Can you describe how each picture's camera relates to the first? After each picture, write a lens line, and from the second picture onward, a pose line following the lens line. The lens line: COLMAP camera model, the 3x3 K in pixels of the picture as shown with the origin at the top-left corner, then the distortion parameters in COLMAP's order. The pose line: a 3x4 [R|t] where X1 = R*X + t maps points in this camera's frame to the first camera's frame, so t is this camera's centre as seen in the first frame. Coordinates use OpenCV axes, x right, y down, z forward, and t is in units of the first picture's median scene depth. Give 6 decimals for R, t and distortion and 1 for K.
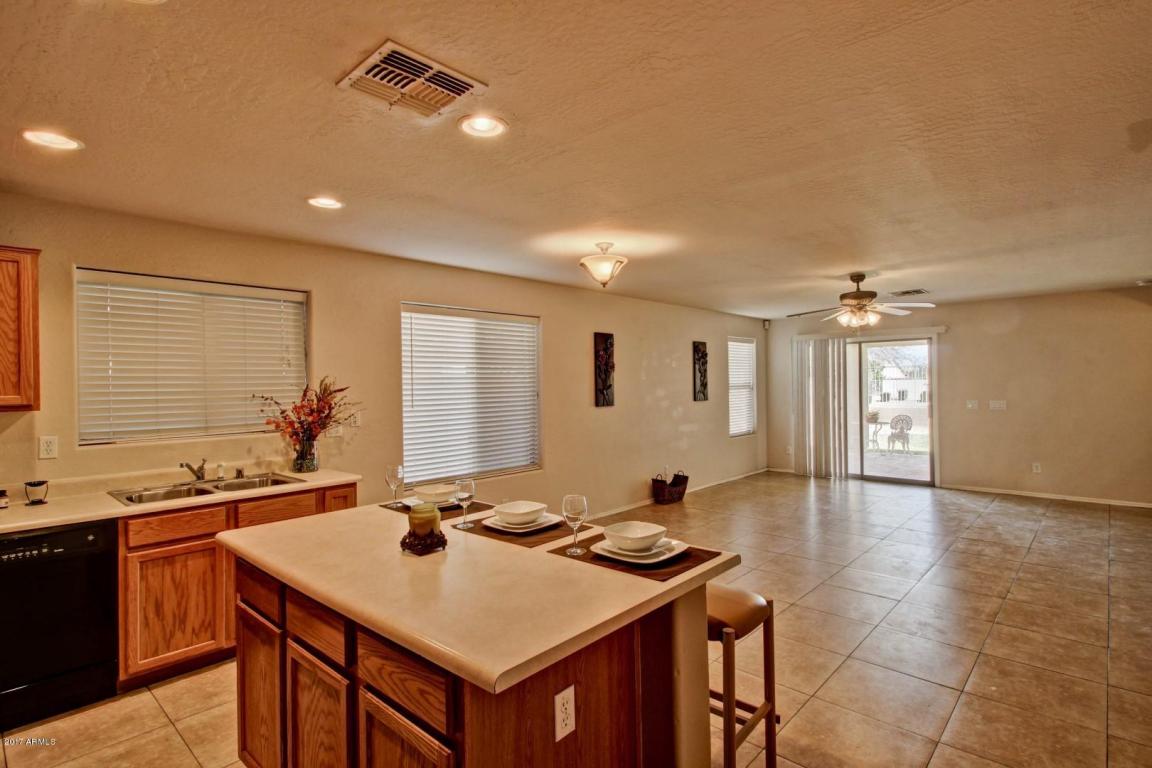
lens RADIAL K [[575.0, 0, 576.6], [0, 575.0, 379.8], [0, 0, 1]] dist [0.023591, -0.001217]
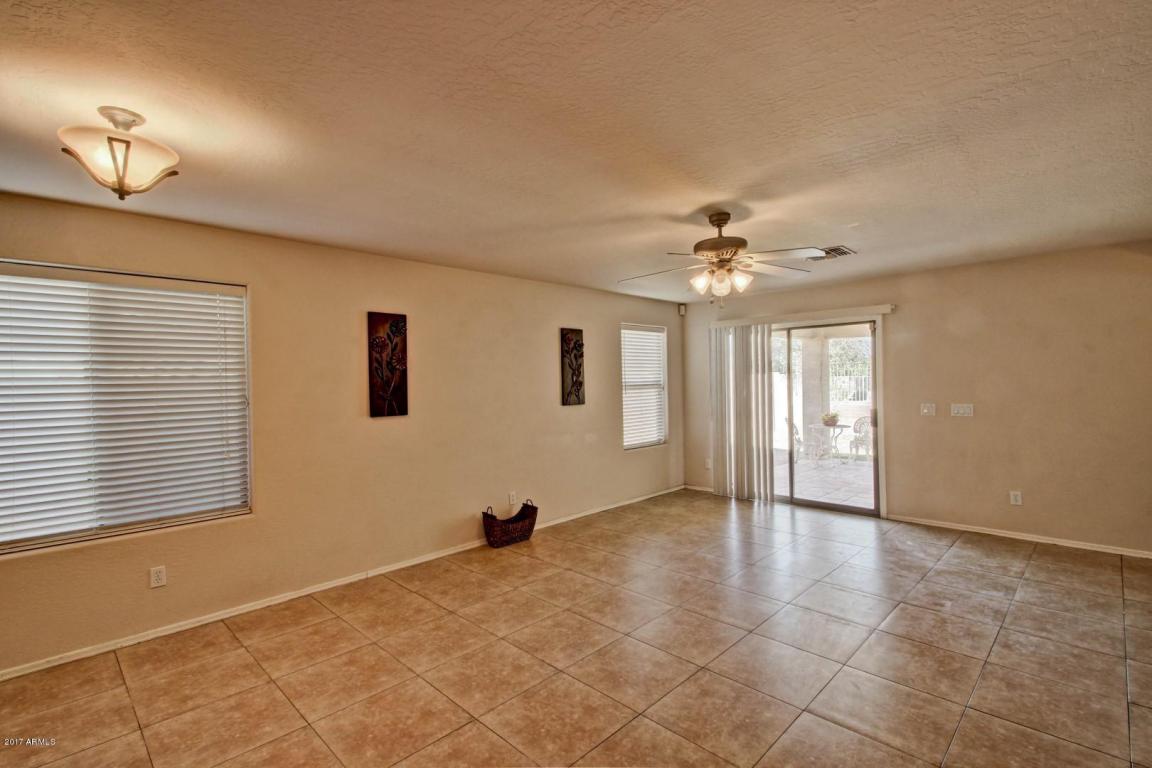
lens RADIAL K [[537.0, 0, 581.0], [0, 537.0, 372.2], [0, 0, 1]] dist [0.026802, -0.000304]
pose [[0.999270, -0.006601, -0.037638, 0.253216], [0.006232, 0.999931, -0.009925, -0.000180], [0.037701, 0.009683, 0.999242, 0.276729]]
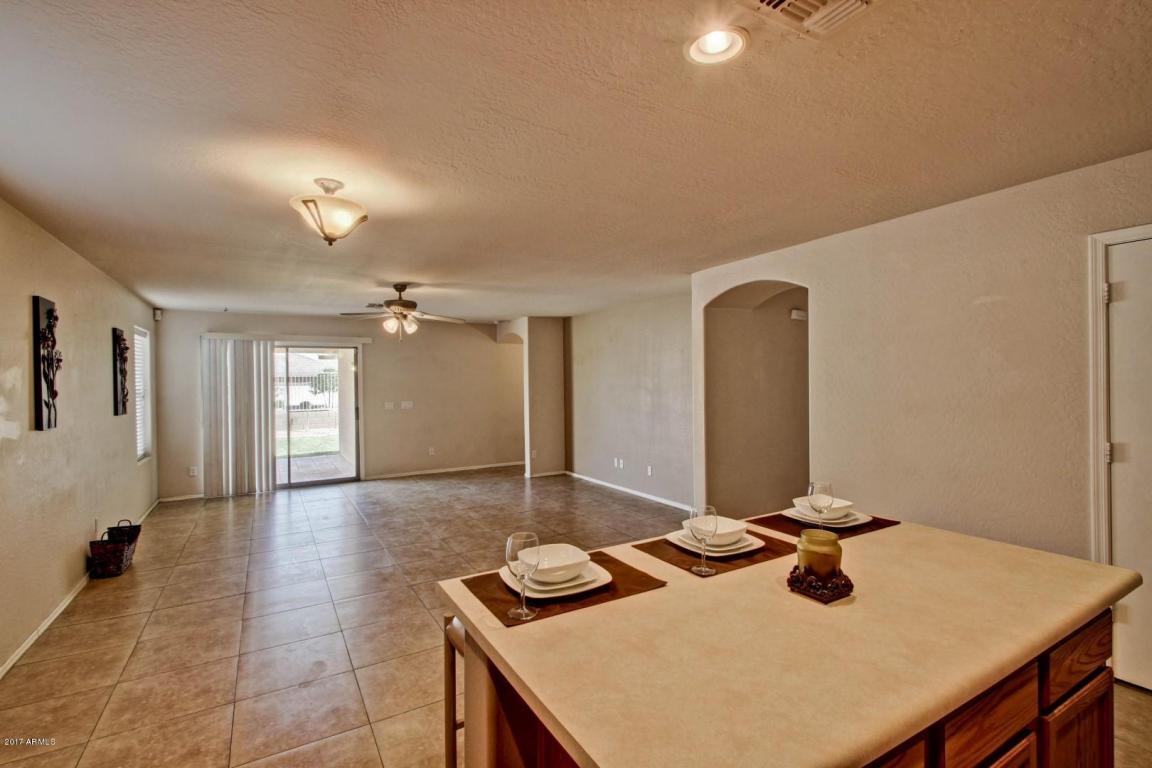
lens RADIAL K [[537.0, 0, 597.6], [0, 537.0, 383.0], [0, 0, 1]] dist [0.026802, -0.000304]
pose [[0.270829, 0.006092, 0.962608, -0.259346], [0.004794, 0.999959, -0.007677, 0.006107], [-0.962616, 0.006694, 0.270789, 0.274879]]
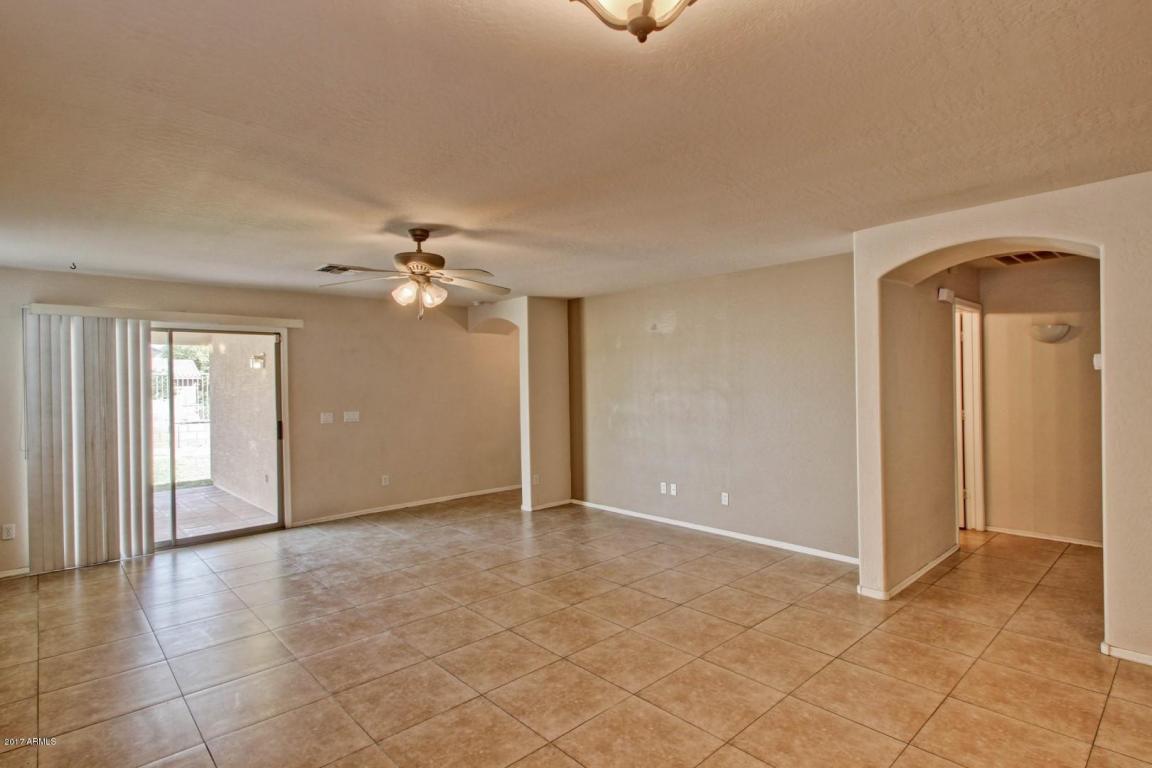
lens RADIAL K [[578.8, 0, 600.7], [0, 578.8, 381.8], [0, 0, 1]] dist [0.017093, -0.005450]
pose [[0.056907, 0.012857, 0.998297, -0.125062], [0.010581, 0.999853, -0.013481, 0.005929], [-0.998323, 0.011330, 0.056762, 0.535255]]
